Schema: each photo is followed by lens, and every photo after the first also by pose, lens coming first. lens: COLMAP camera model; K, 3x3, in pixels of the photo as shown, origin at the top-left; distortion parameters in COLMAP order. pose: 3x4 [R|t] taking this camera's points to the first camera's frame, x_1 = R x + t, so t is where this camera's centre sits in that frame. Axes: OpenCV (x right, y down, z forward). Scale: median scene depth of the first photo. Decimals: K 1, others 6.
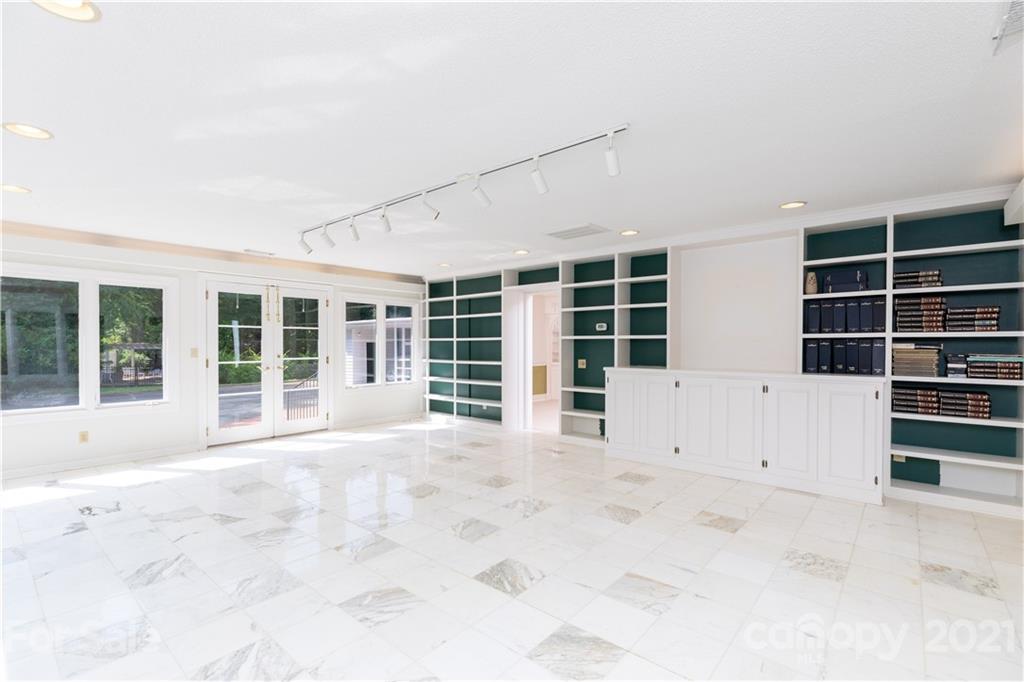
lens RADIAL K [[459.1, 0, 508.6], [0, 459.1, 342.5], [0, 0, 1]] dist [0.007217, -0.001269]
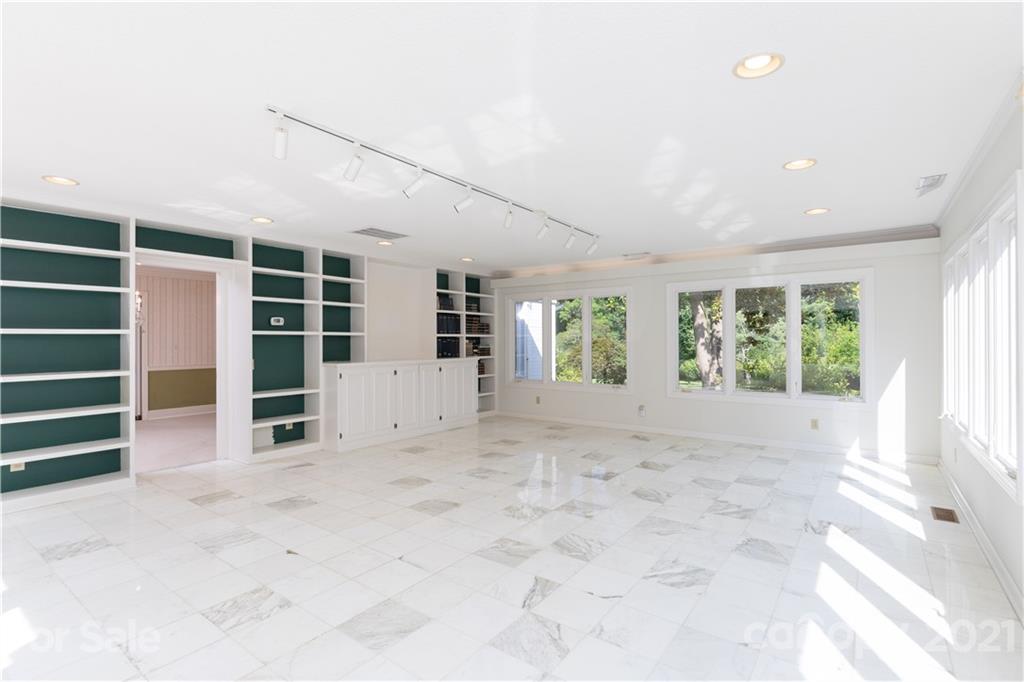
lens RADIAL K [[481.9, 0, 500.7], [0, 481.9, 339.9], [0, 0, 1]] dist [-0.006441, 0.002253]
pose [[-0.049978, -0.000960, 0.998750, -1.124957], [-0.002937, 0.999995, 0.000815, 0.000145], [-0.998746, -0.002892, -0.049981, 0.919161]]
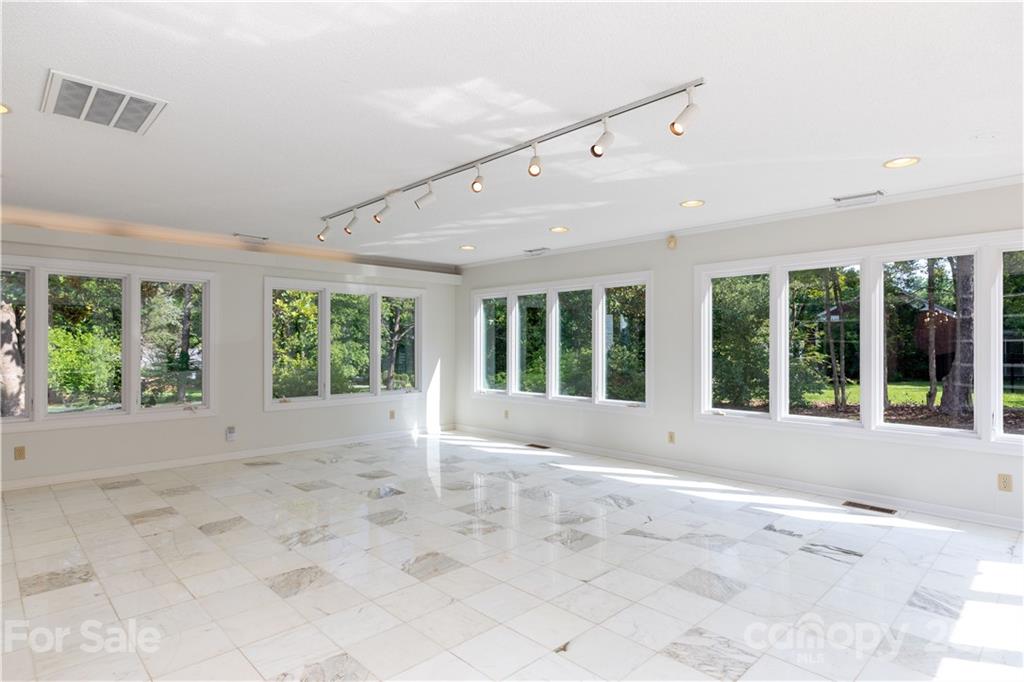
lens RADIAL K [[563.0, 0, 504.7], [0, 563.0, 346.4], [0, 0, 1]] dist [-0.001670, -0.000165]
pose [[-0.994561, -0.000117, 0.104158, -0.380657], [-0.000476, 0.999994, -0.003421, 0.011150], [-0.104157, -0.003452, -0.994555, 1.792870]]
